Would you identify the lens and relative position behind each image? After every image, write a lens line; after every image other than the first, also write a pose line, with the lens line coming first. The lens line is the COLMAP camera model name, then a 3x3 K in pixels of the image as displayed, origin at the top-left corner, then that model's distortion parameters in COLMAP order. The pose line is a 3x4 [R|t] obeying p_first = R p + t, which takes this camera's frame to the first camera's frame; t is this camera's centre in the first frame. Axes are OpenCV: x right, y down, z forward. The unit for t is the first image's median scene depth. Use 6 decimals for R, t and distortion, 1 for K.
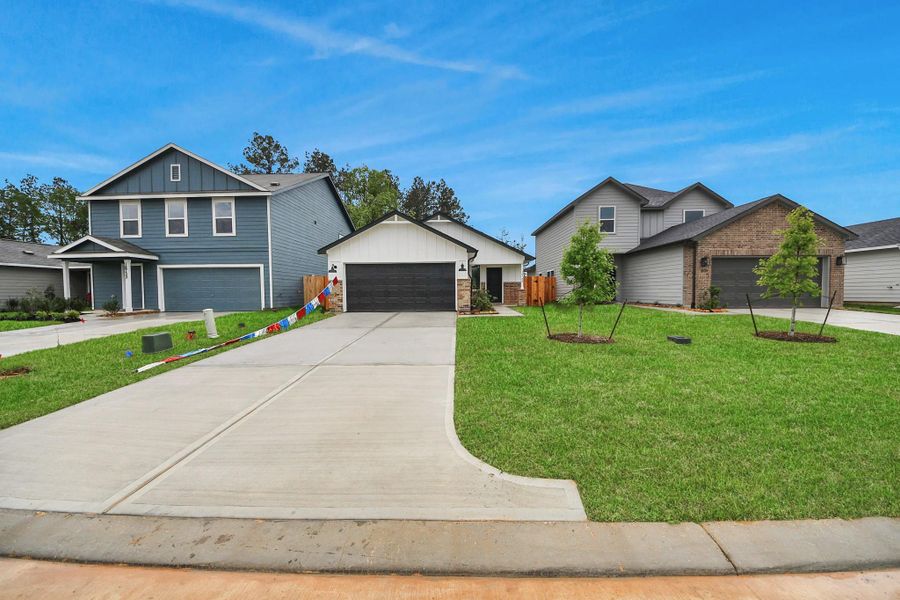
lens RADIAL K [[321.5, 0, 444.4], [0, 321.5, 302.4], [0, 0, 1]] dist [0.044755, -0.000278]
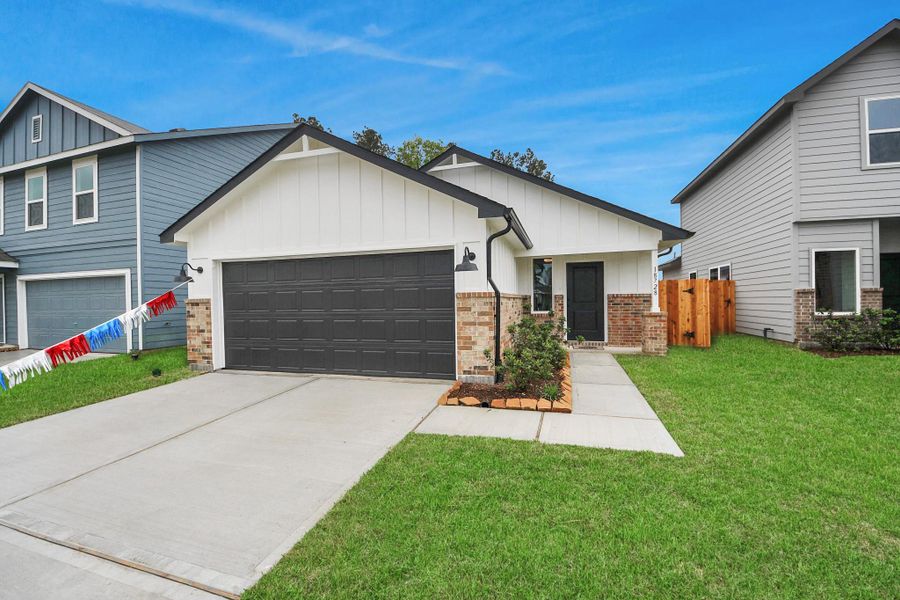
lens RADIAL K [[368.3, 0, 450.0], [0, 368.3, 300.0], [0, 0, 1]] dist [0.027998, -0.022361]
pose [[0.965780, -0.006284, -0.259286, 0.125966], [-0.001085, 0.999600, -0.028267, -0.047977], [0.259360, 0.027581, 0.965387, 0.538216]]
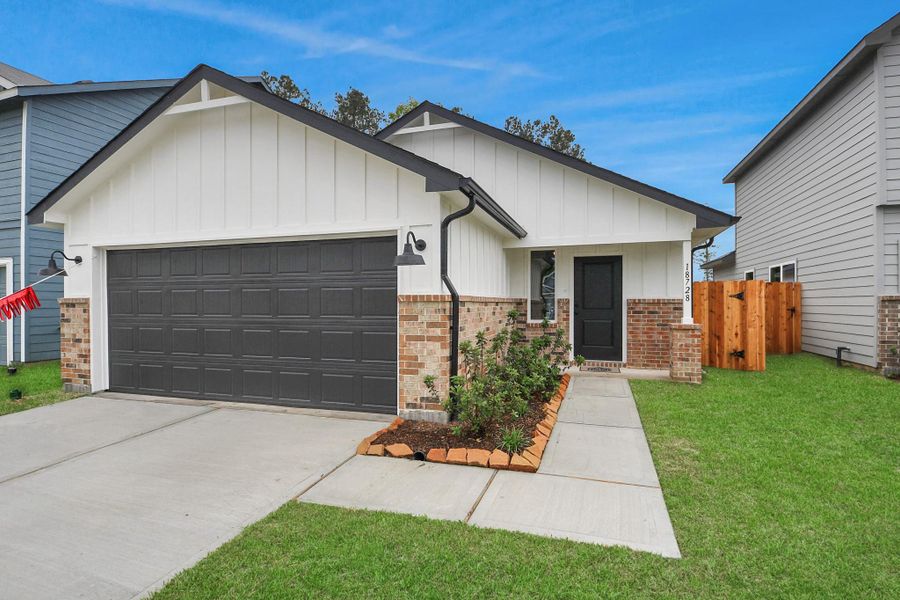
lens RADIAL K [[448.9, 0, 451.2], [0, 448.9, 299.7], [0, 0, 1]] dist [0.026136, -0.023308]
pose [[0.960303, 0.005859, -0.278898, 0.164365], [-0.015566, 0.999347, -0.032603, -0.052353], [0.278525, 0.035650, 0.959767, 0.594477]]
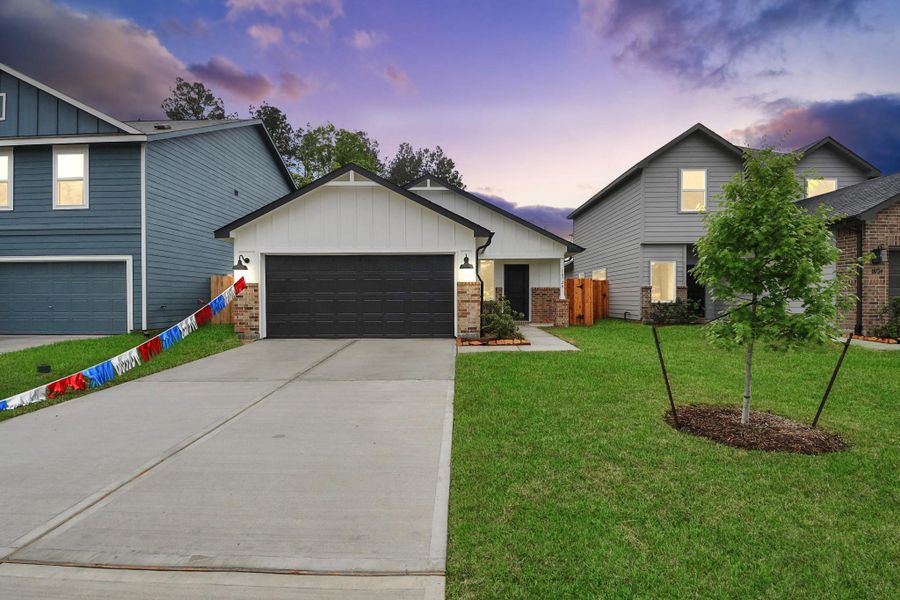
lens RADIAL K [[413.9, 0, 445.9], [0, 413.9, 300.8], [0, 0, 1]] dist [0.020470, -0.000250]
pose [[0.999929, 0.005645, 0.010511, 0.010549], [-0.005372, 0.999653, -0.025777, -0.018111], [-0.010653, 0.025719, 0.999612, 0.232284]]
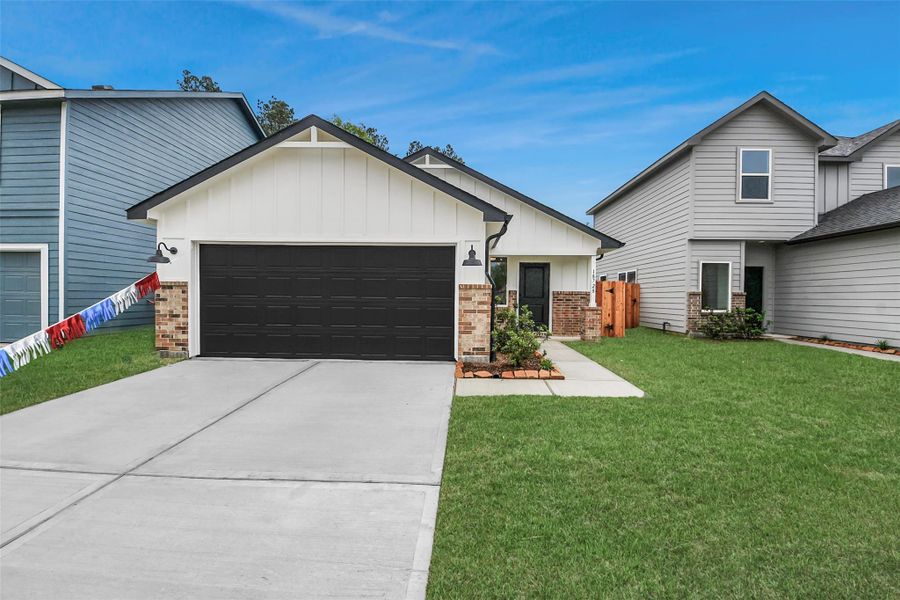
lens RADIAL K [[388.4, 0, 445.8], [0, 388.4, 299.9], [0, 0, 1]] dist [0.034950, -0.027758]
pose [[0.999649, 0.021902, -0.014879, 0.027499], [-0.022233, 0.999502, -0.022407, -0.037210], [0.014381, 0.022730, 0.999638, 0.448588]]
